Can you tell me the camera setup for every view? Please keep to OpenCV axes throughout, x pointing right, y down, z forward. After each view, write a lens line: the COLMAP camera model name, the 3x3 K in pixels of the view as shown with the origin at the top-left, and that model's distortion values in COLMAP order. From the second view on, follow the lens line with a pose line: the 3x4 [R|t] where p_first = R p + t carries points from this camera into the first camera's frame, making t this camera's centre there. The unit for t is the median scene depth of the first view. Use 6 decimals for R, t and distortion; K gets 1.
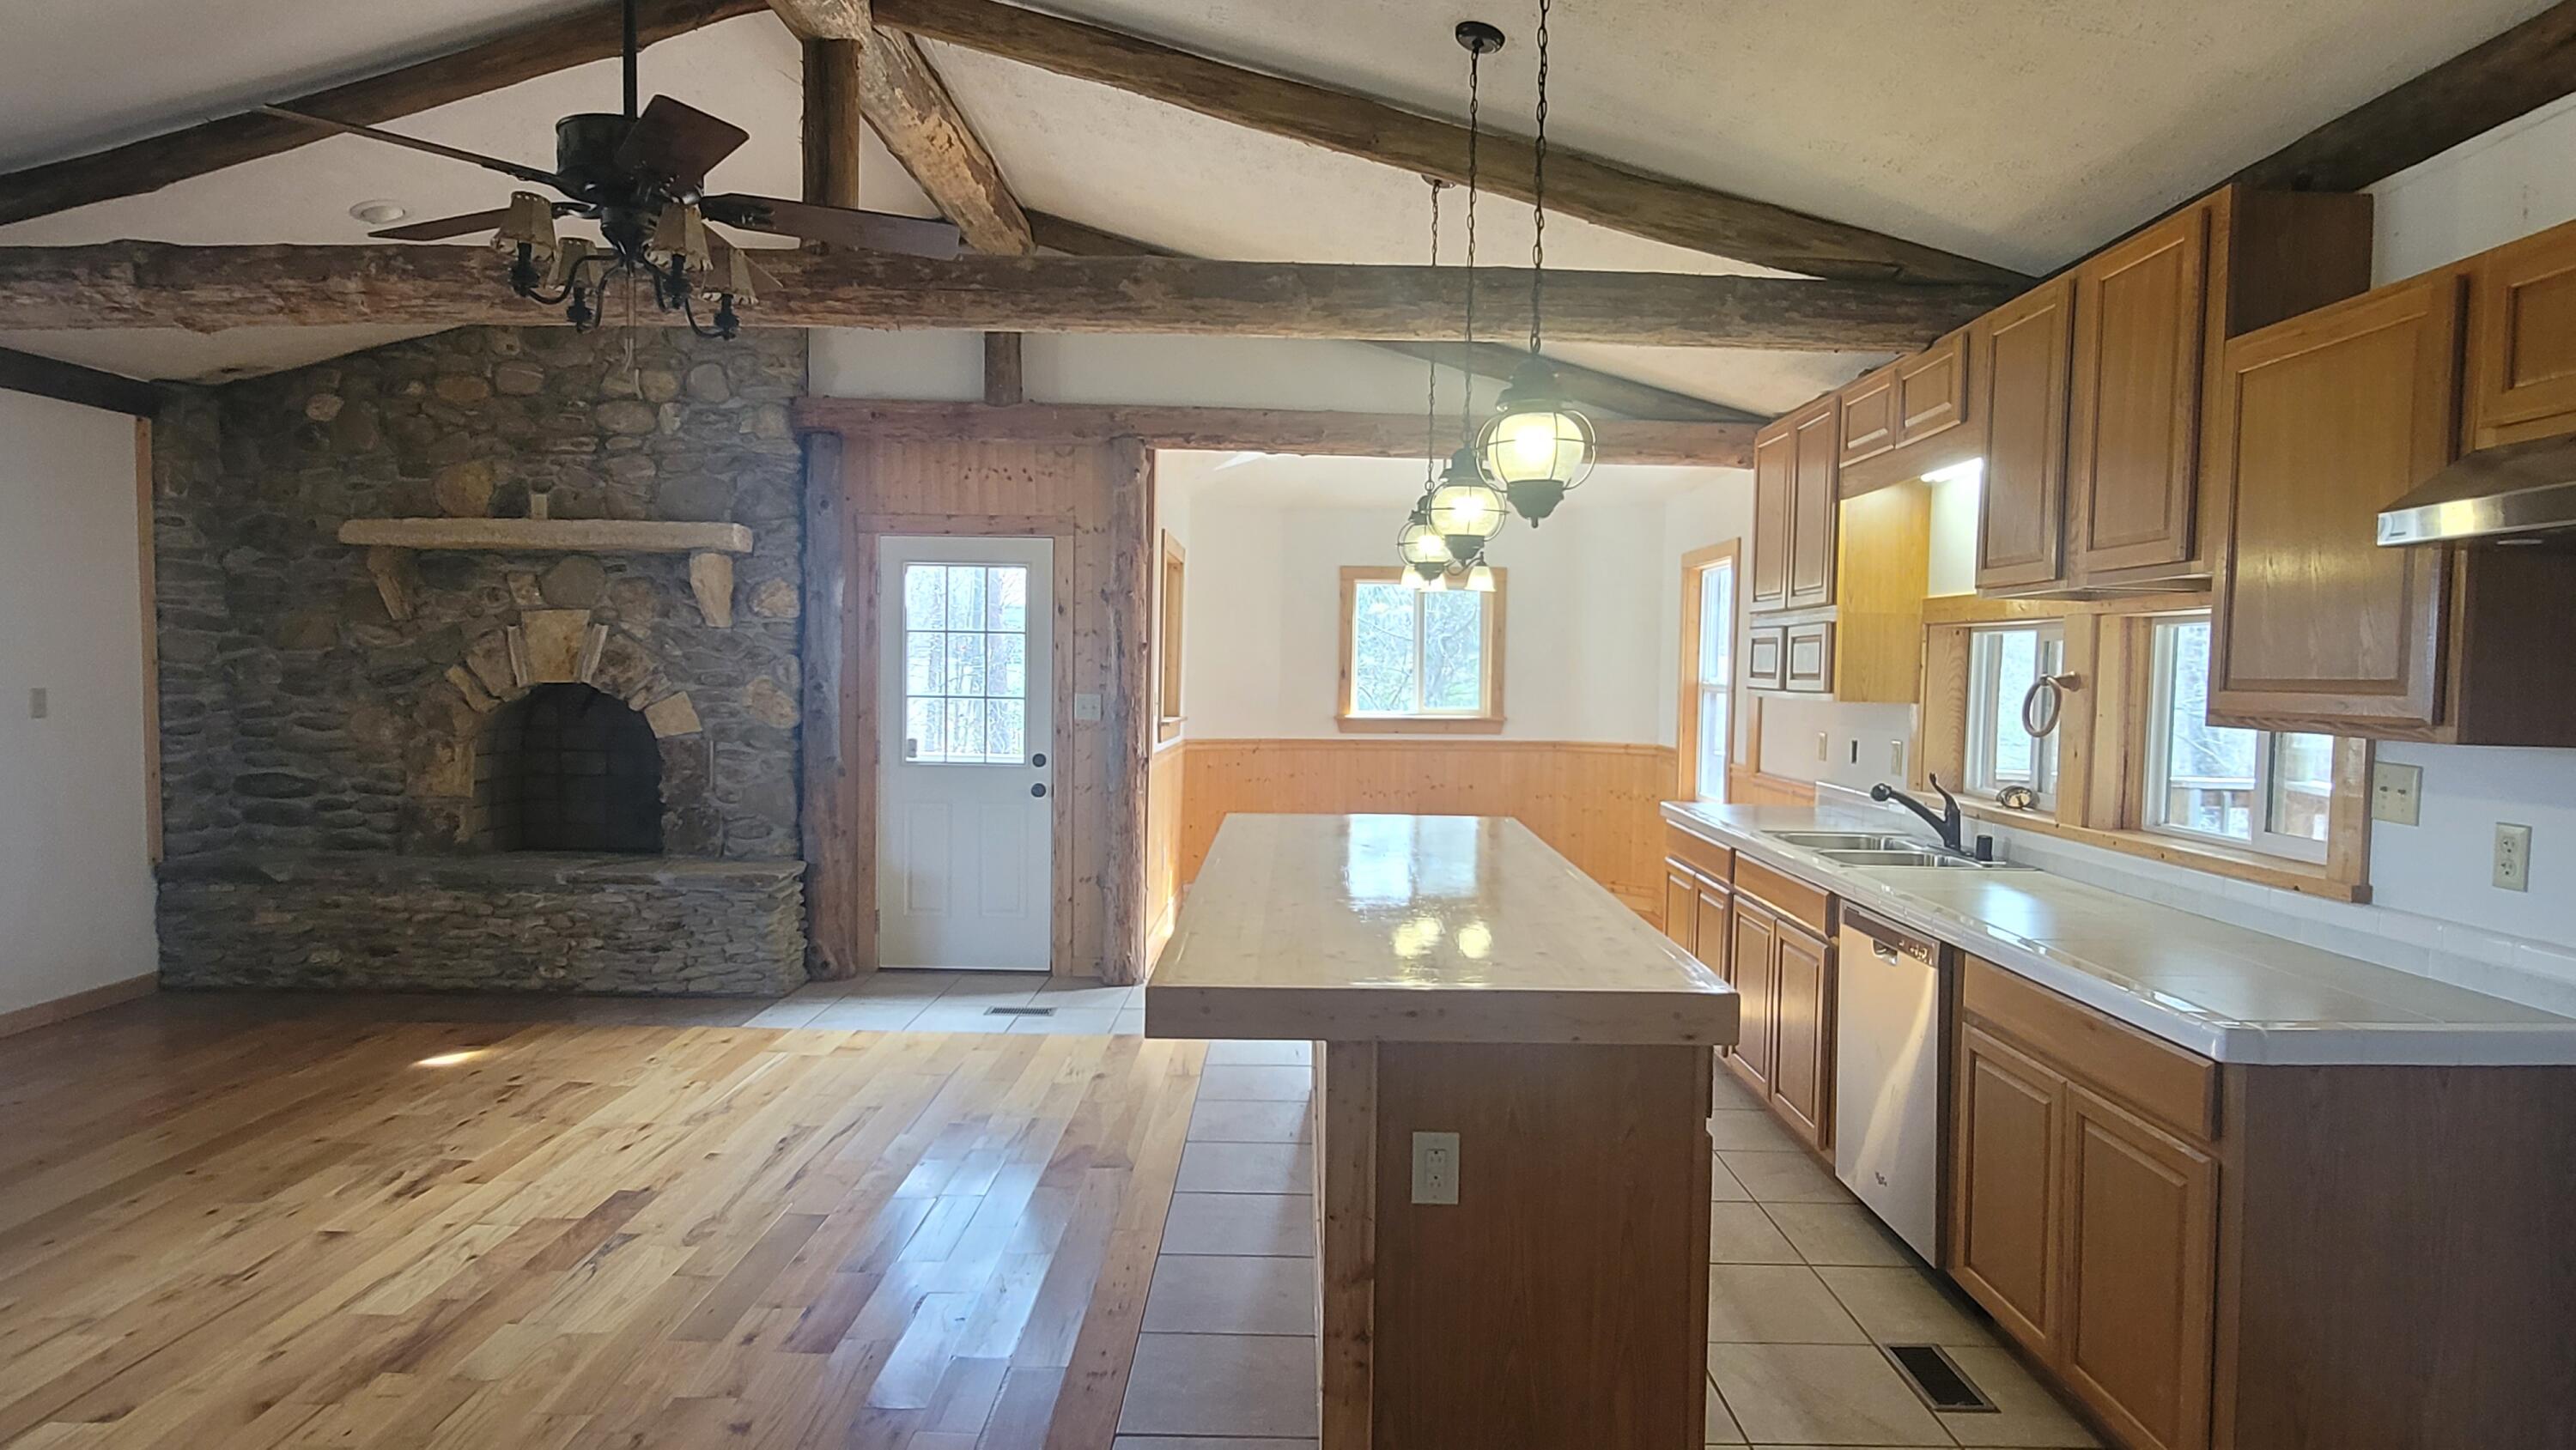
lens RADIAL K [[1406.5, 0, 1288.0], [0, 1406.5, 725.0], [0, 0, 1]] dist [-0.000858, -0.002272]
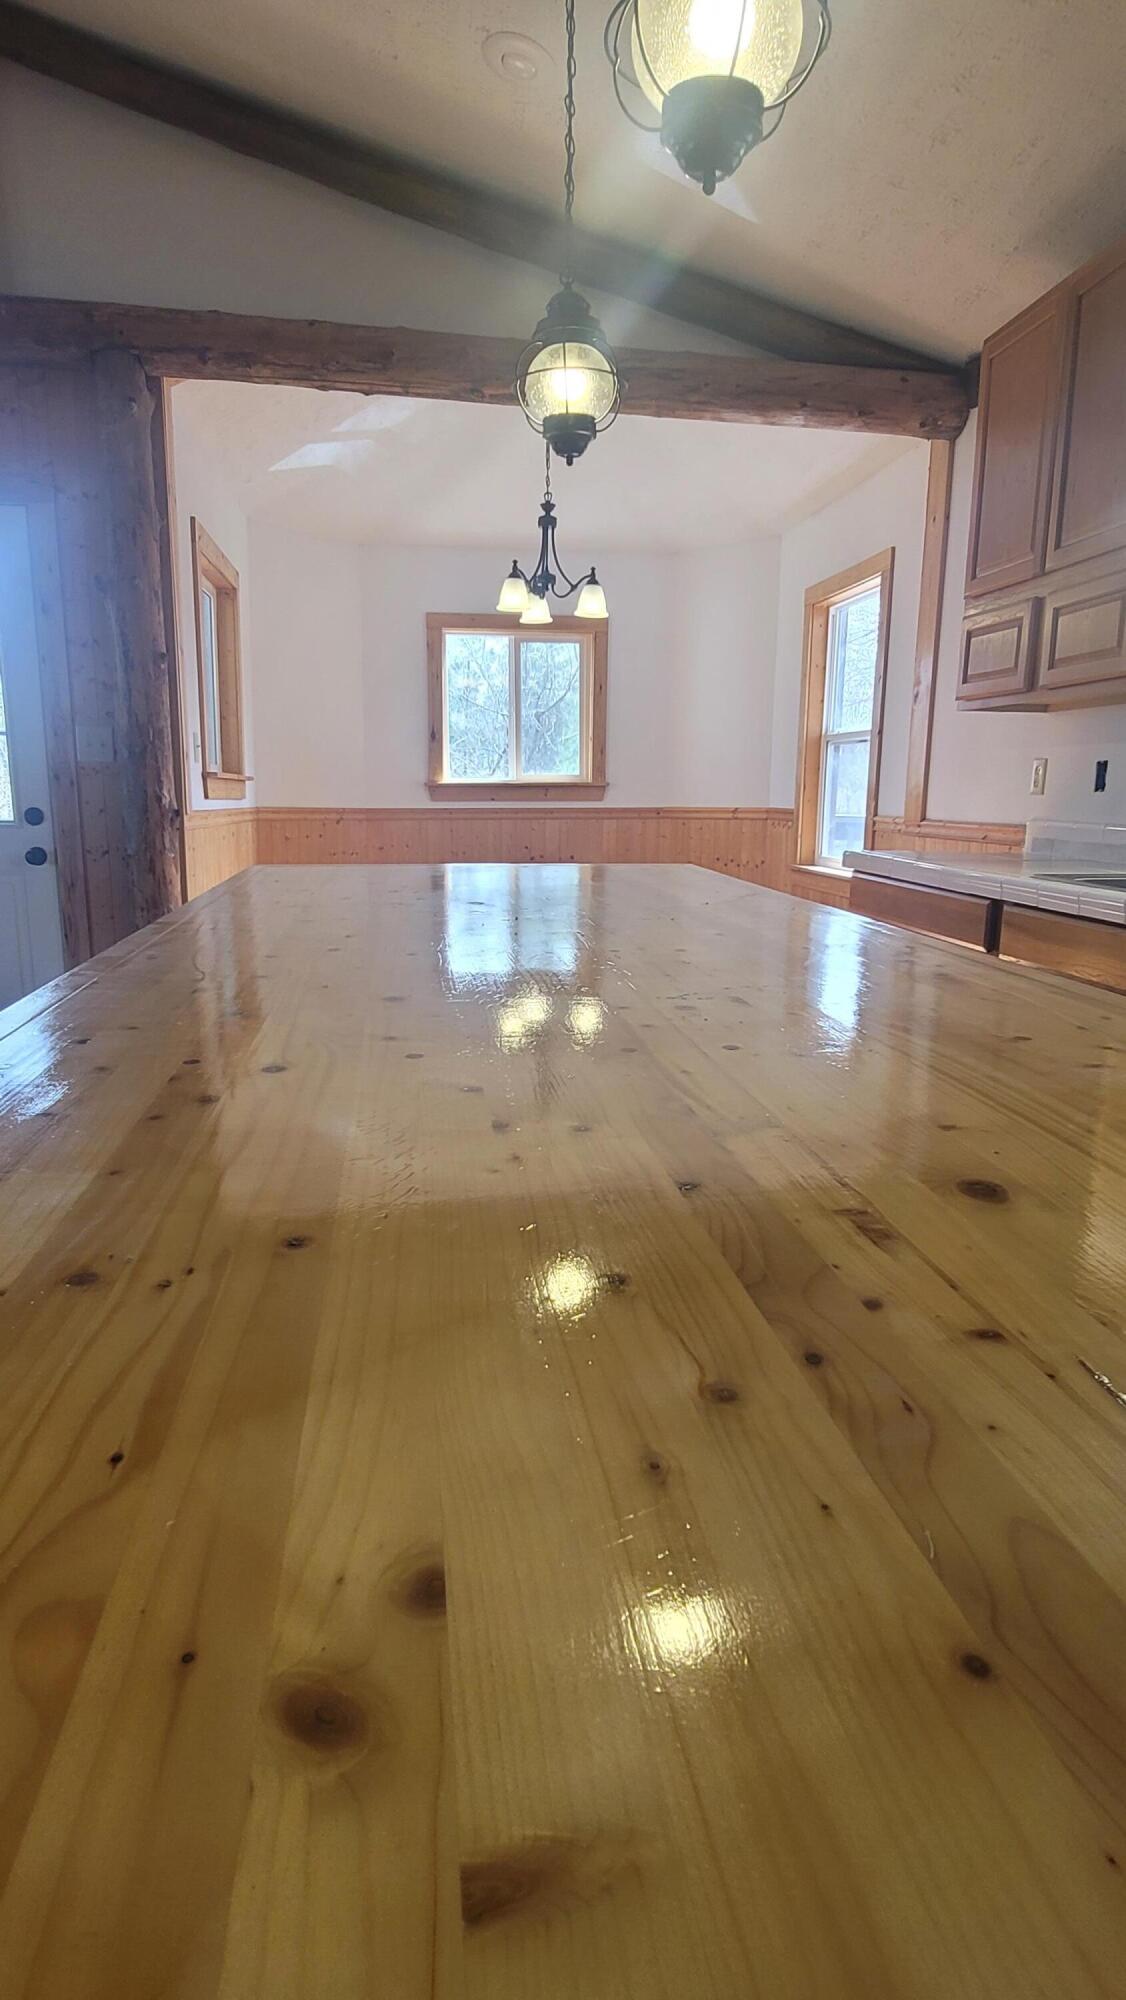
lens RADIAL K [[1092.1, 0, 563.0], [0, 1092.1, 1000.0], [0, 0, 1]] dist [-0.000858, -0.002272]
pose [[0.988205, -0.037311, 0.148521, 0.014773], [0.014468, 0.988274, 0.152006, 0.038774], [-0.152451, -0.148064, 0.977157, 0.376604]]
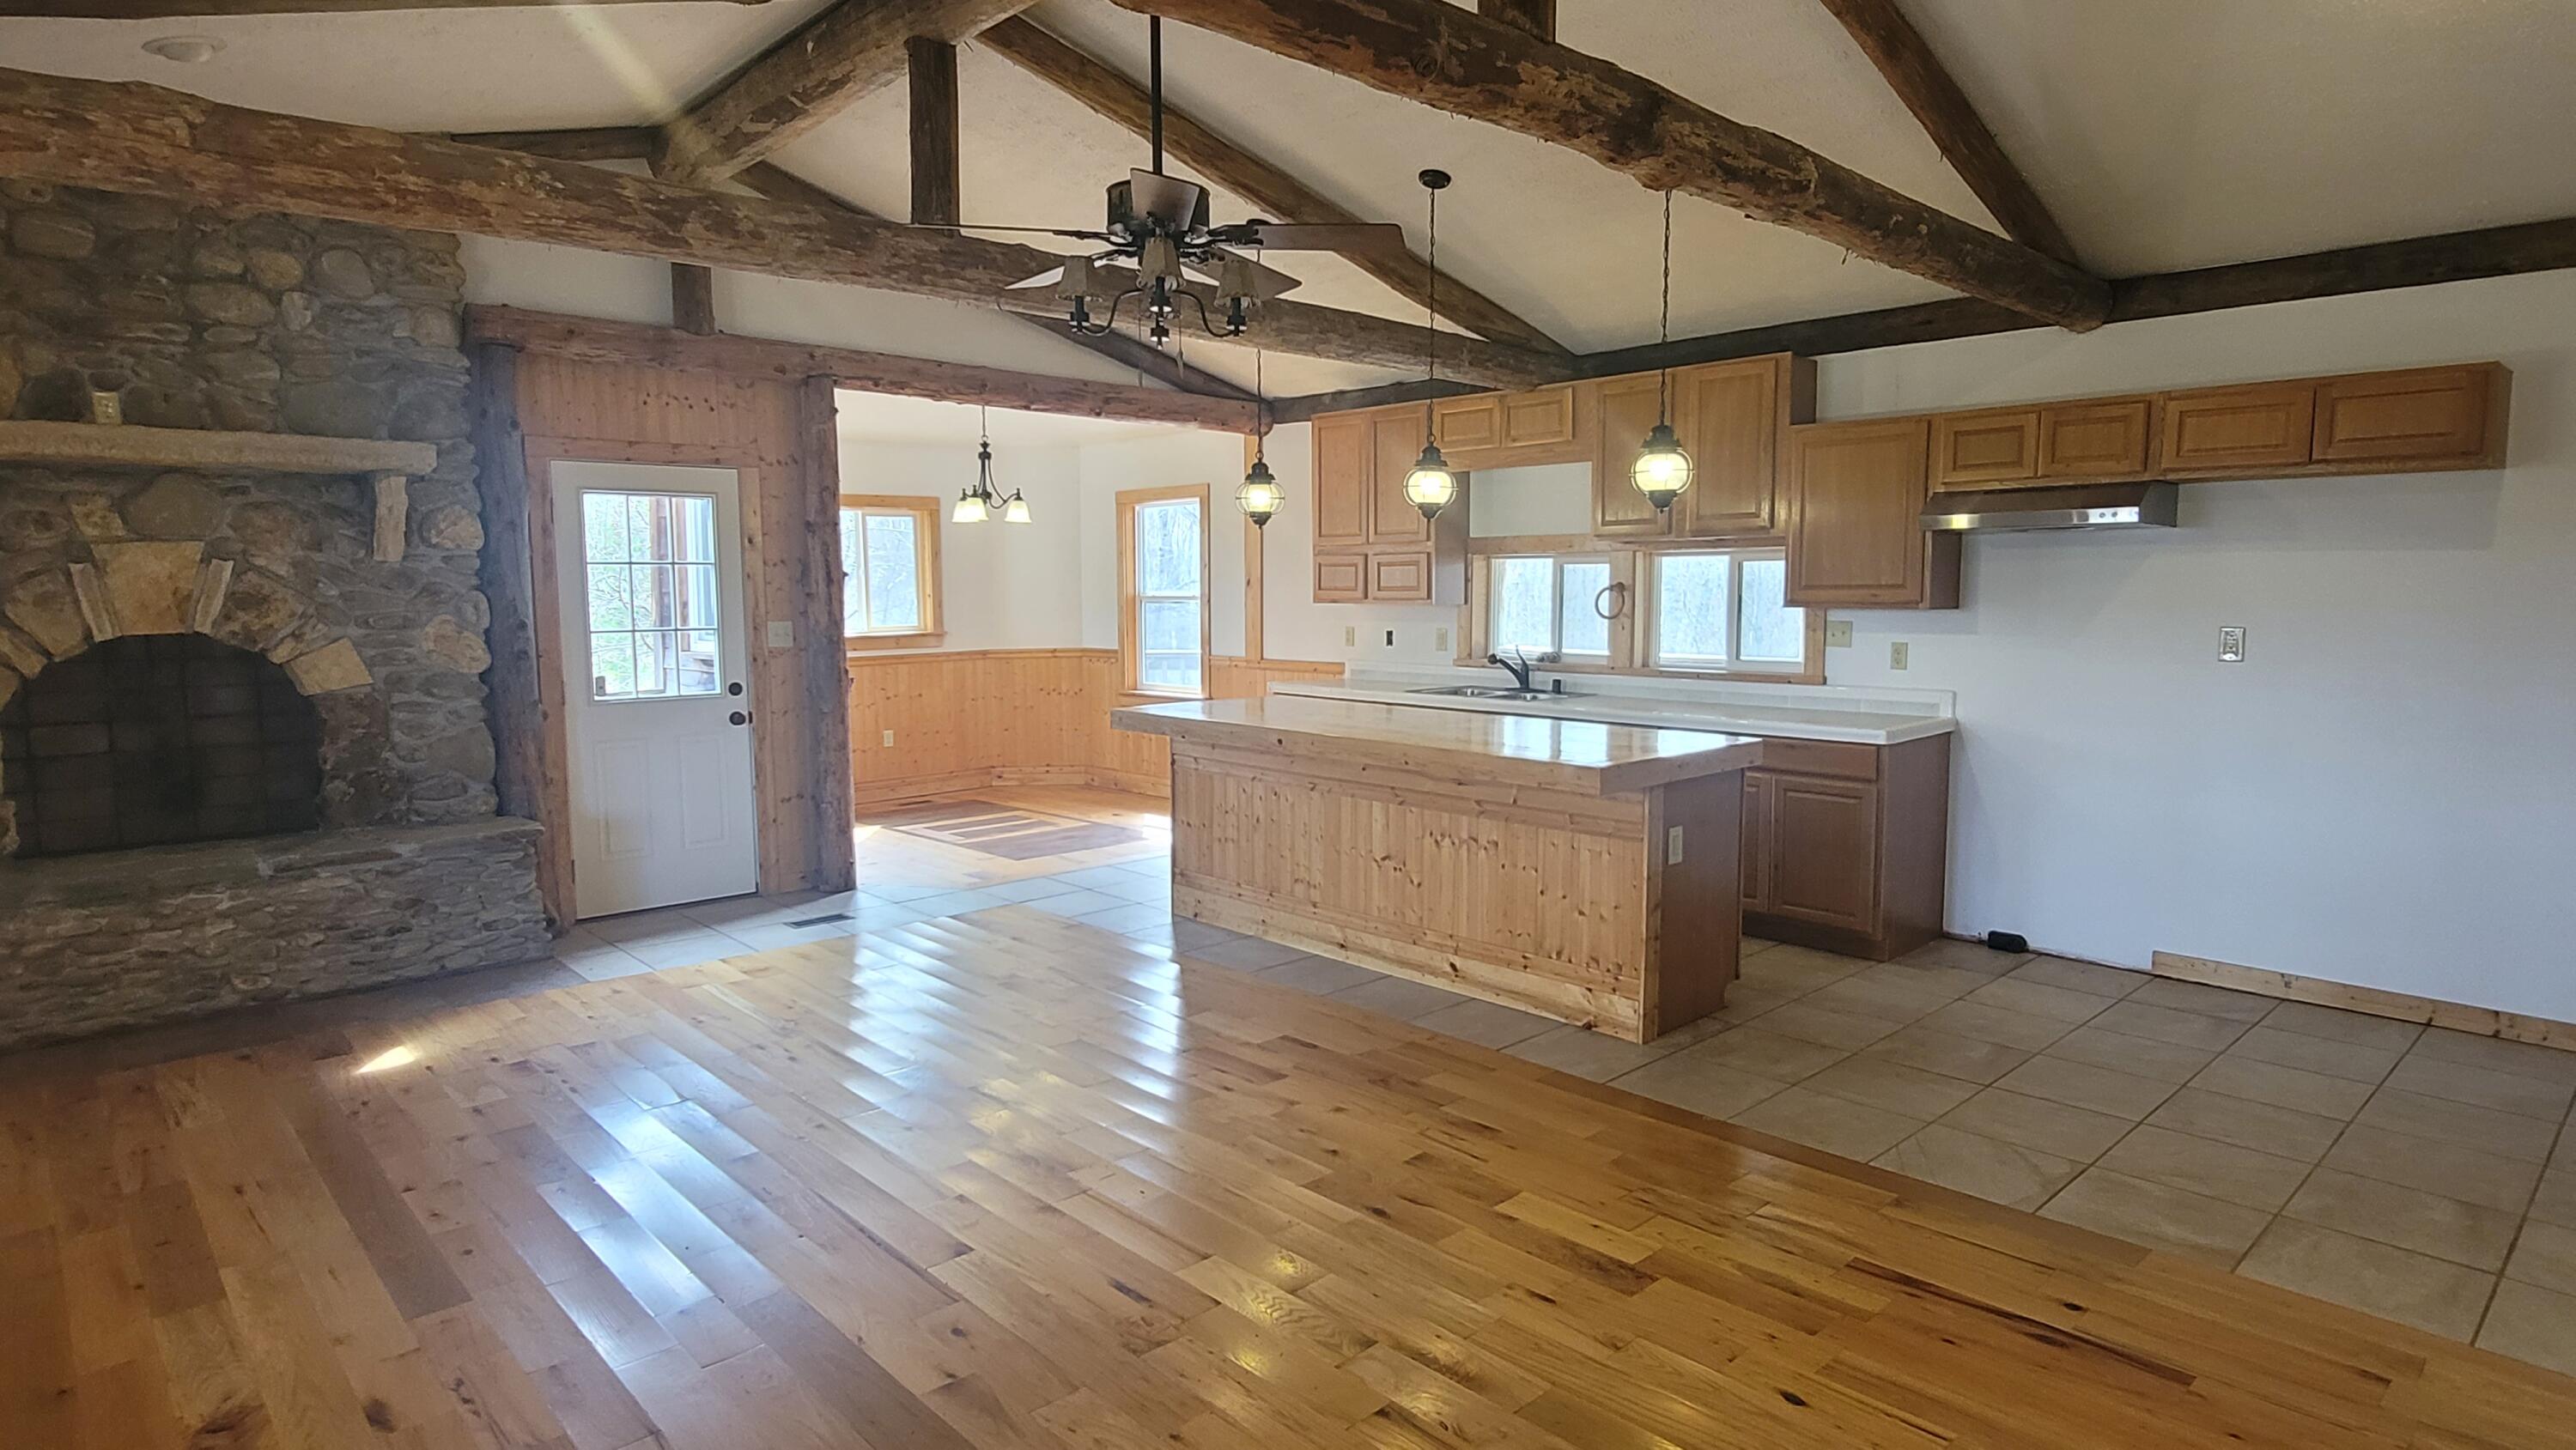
lens RADIAL K [[1406.5, 0, 1288.0], [0, 1406.5, 725.0], [0, 0, 1]] dist [-0.000858, -0.002272]
pose [[0.723428, -0.090605, 0.684429, -0.606176], [0.047475, 0.995533, 0.081609, -0.013418], [-0.688766, -0.026544, 0.724498, -0.014941]]
